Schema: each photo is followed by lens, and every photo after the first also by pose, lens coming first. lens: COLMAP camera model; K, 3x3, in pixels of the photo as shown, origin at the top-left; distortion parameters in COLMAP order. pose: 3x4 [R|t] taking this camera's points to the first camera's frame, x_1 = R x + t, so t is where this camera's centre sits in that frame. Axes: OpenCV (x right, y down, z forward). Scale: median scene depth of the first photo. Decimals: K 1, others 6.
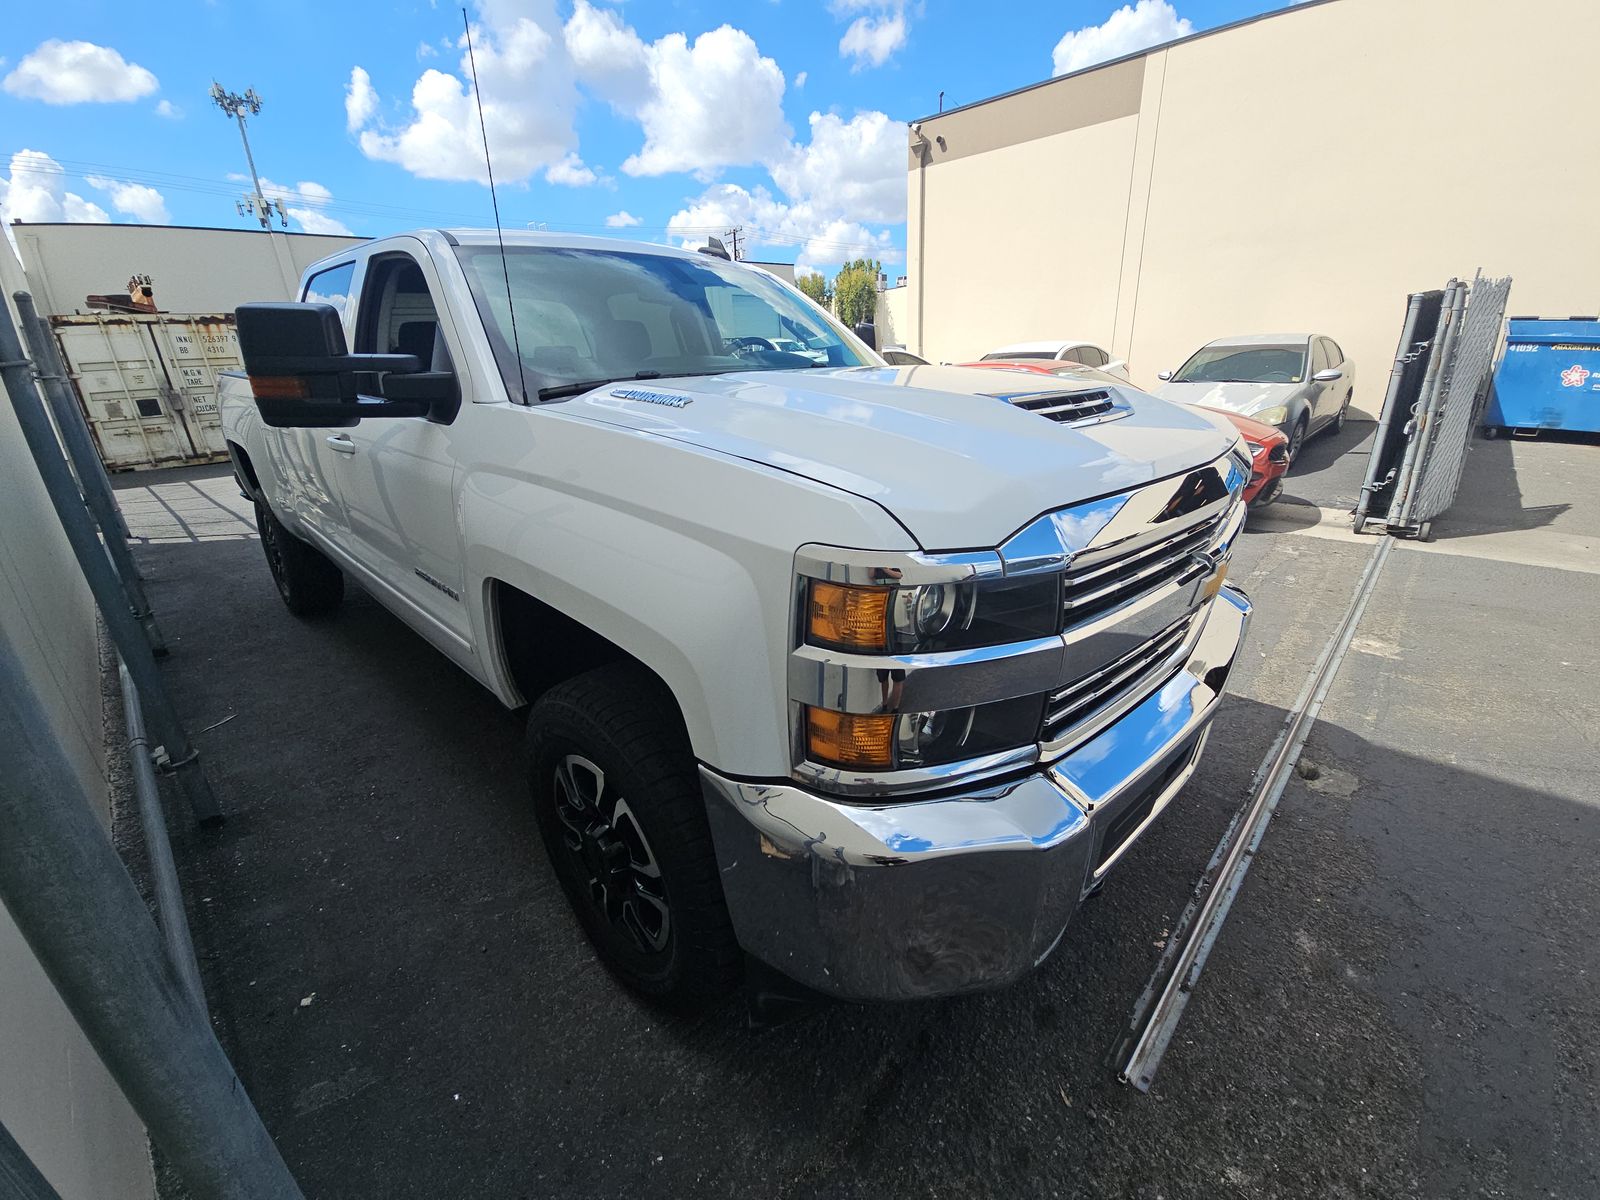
lens RADIAL K [[653.5, 0, 800.0], [0, 653.5, 600.0], [0, 0, 1]] dist [0.028417, -0.021542]
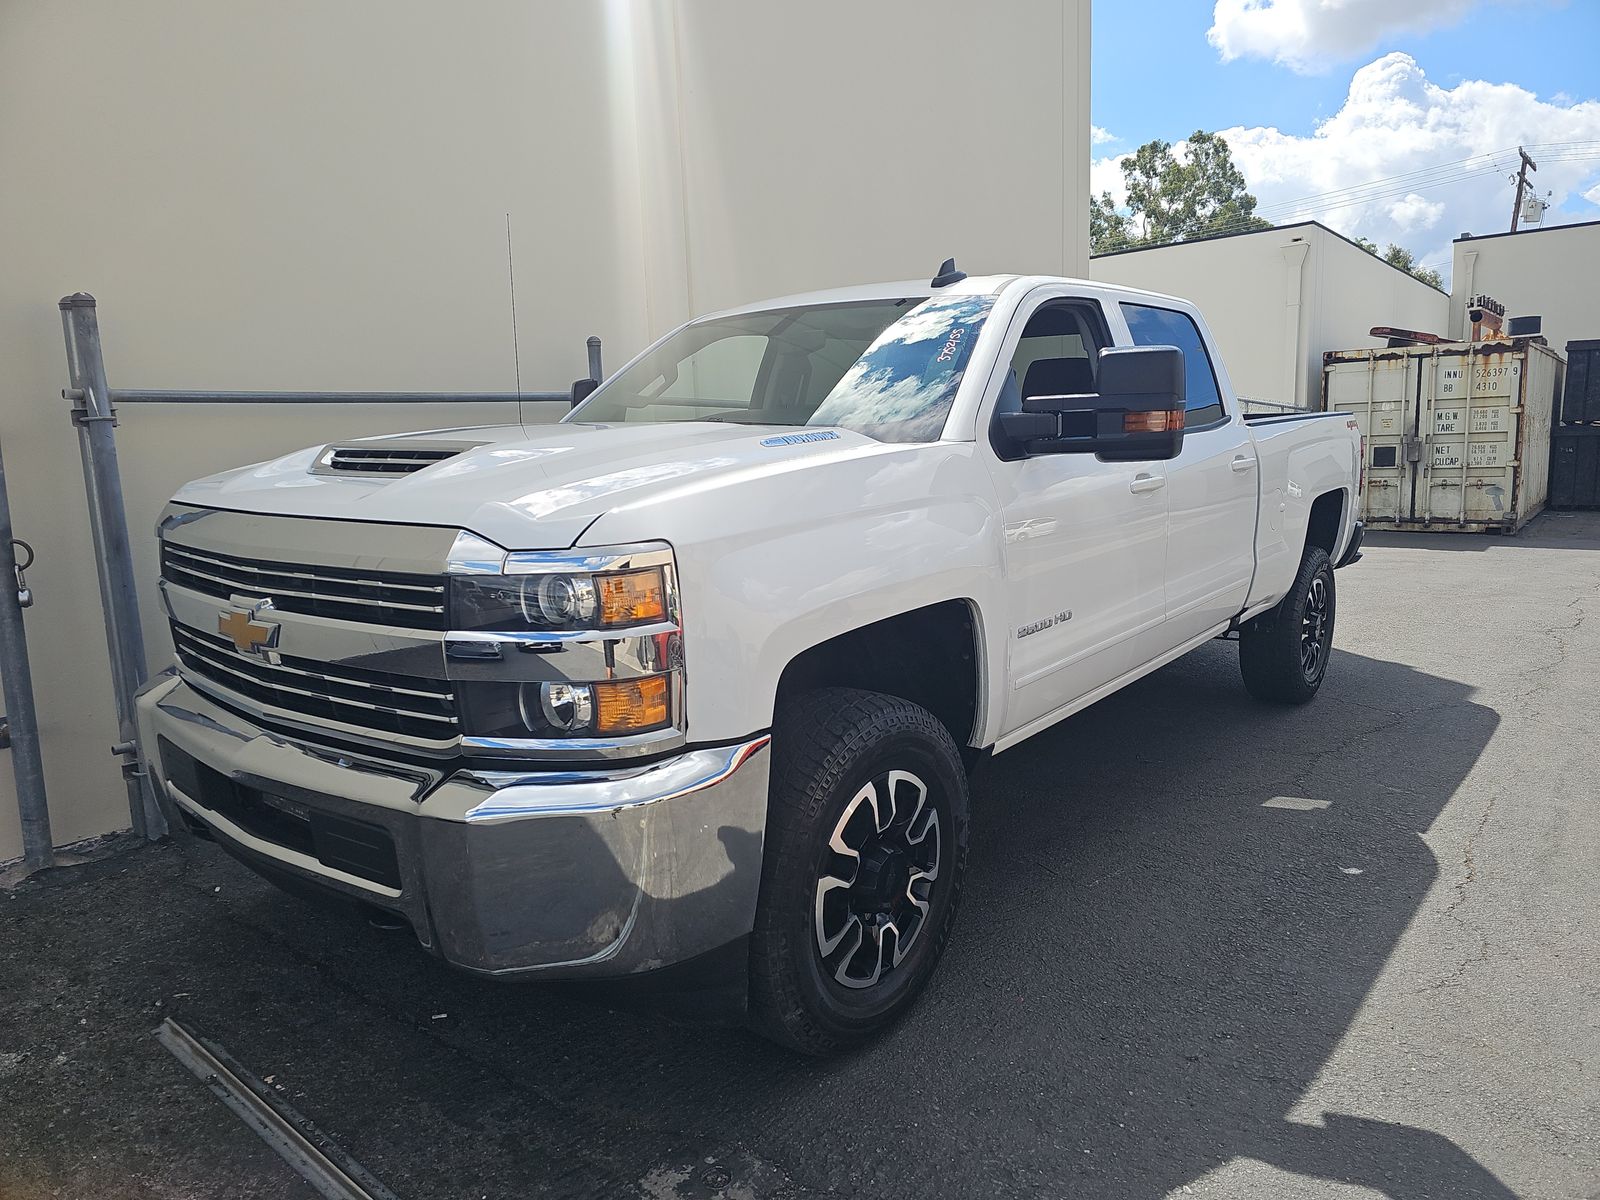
lens RADIAL K [[1065.8, 0, 800.0], [0, 1065.8, 600.0], [0, 0, 1]] dist [0.053223, -0.049729]
pose [[0.060475, 0.174543, -0.982791, 0.310512], [-0.328621, 0.933185, 0.145512, -0.081901], [0.942524, 0.314166, 0.113793, 0.216270]]
